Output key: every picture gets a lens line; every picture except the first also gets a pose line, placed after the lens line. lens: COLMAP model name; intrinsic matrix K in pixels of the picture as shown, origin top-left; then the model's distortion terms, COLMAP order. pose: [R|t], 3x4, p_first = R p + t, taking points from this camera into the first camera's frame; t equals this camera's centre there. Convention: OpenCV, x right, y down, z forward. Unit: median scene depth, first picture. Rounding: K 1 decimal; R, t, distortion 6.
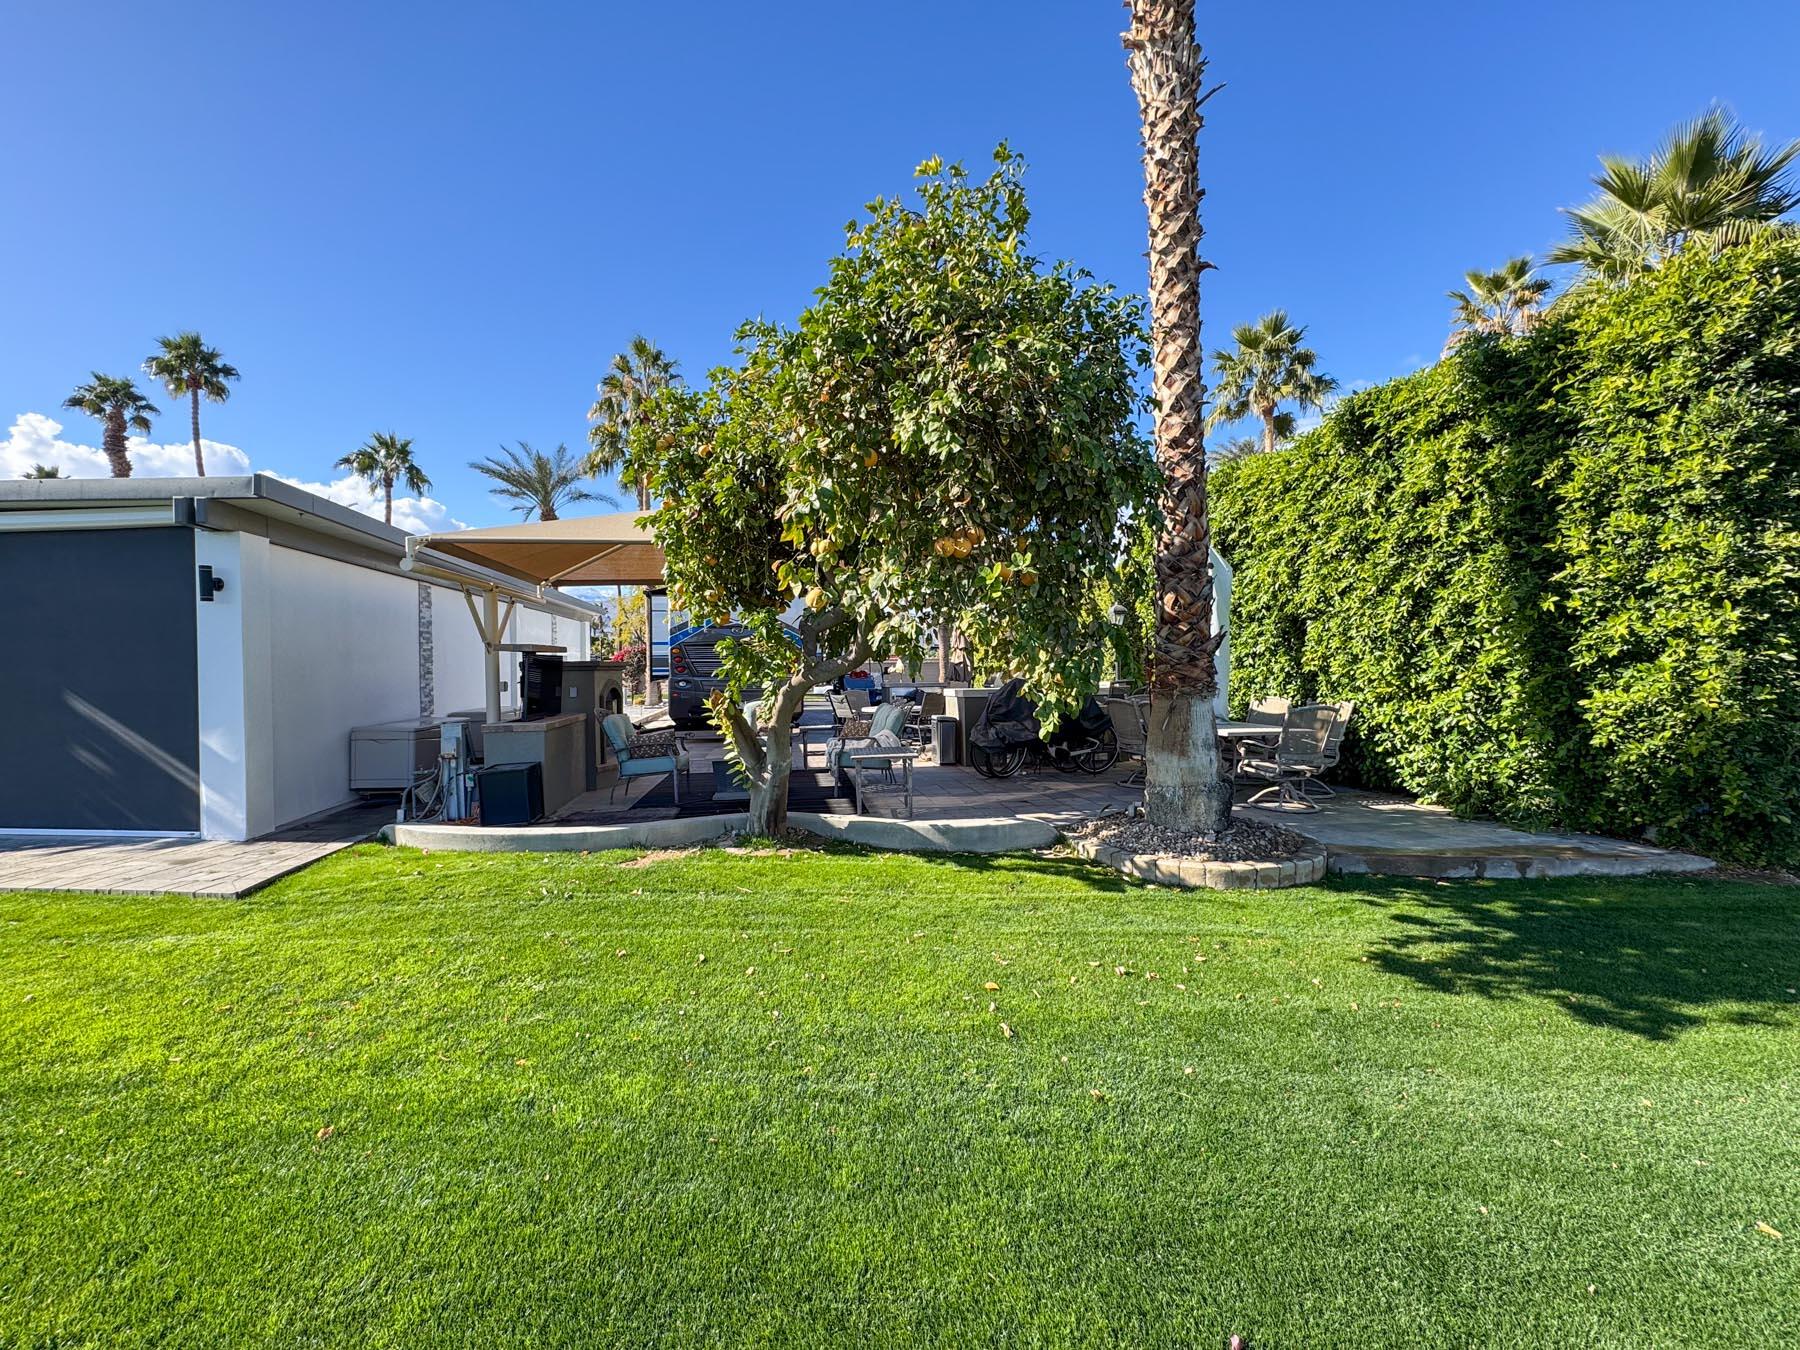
lens RADIAL K [[718.5, 0, 900.0], [0, 718.5, 675.0], [0, 0, 1]] dist [0.000868, 0.000418]
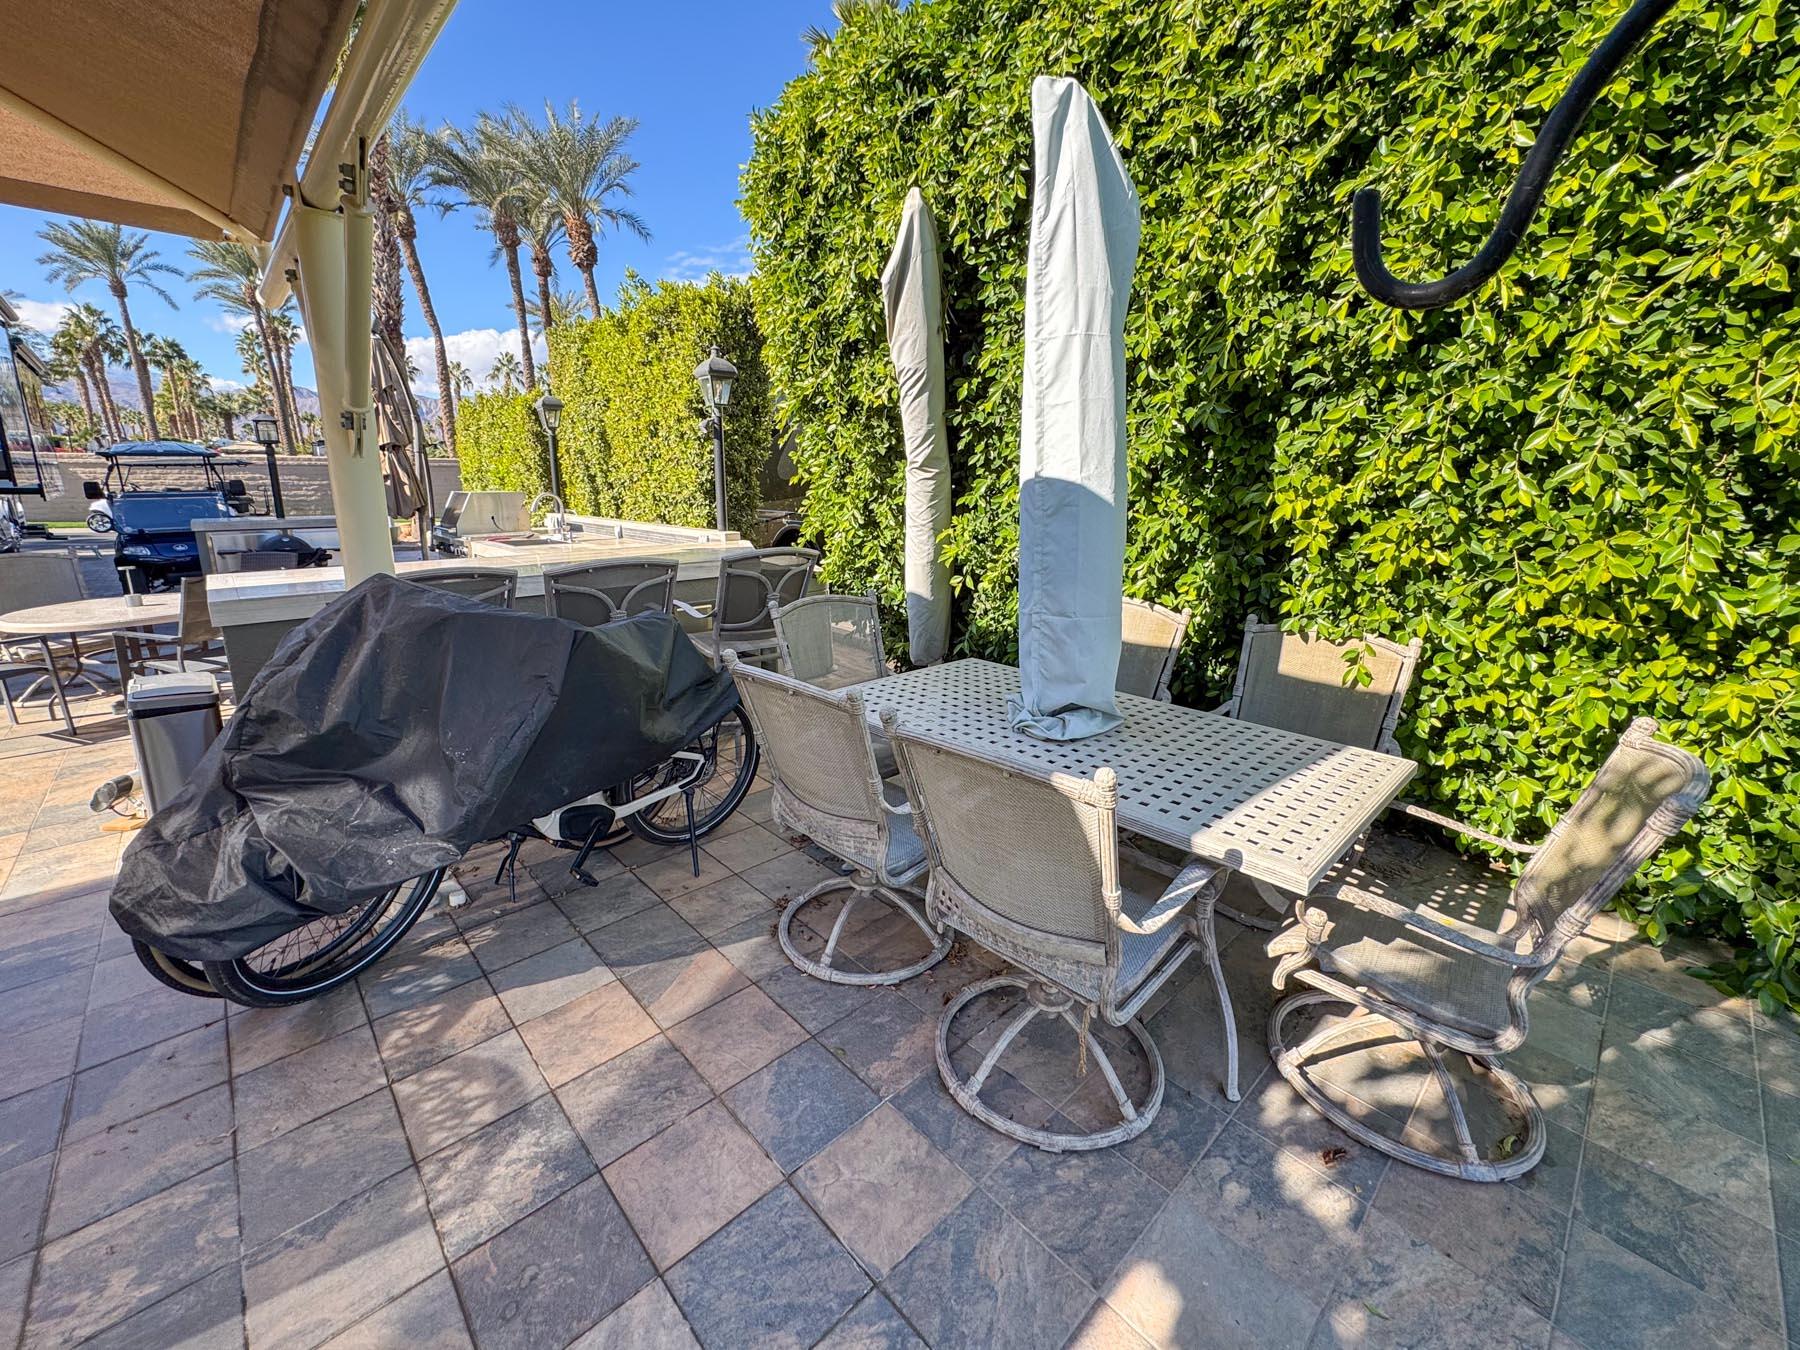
lens RADIAL K [[718.5, 0, 900.0], [0, 718.5, 675.0], [0, 0, 1]] dist [0.000868, 0.000418]
pose [[0.845205, -0.125856, 0.519411, 0.165787], [-0.013352, 0.966600, 0.255941, -0.027305], [-0.534275, -0.223258, 0.815295, 0.614723]]
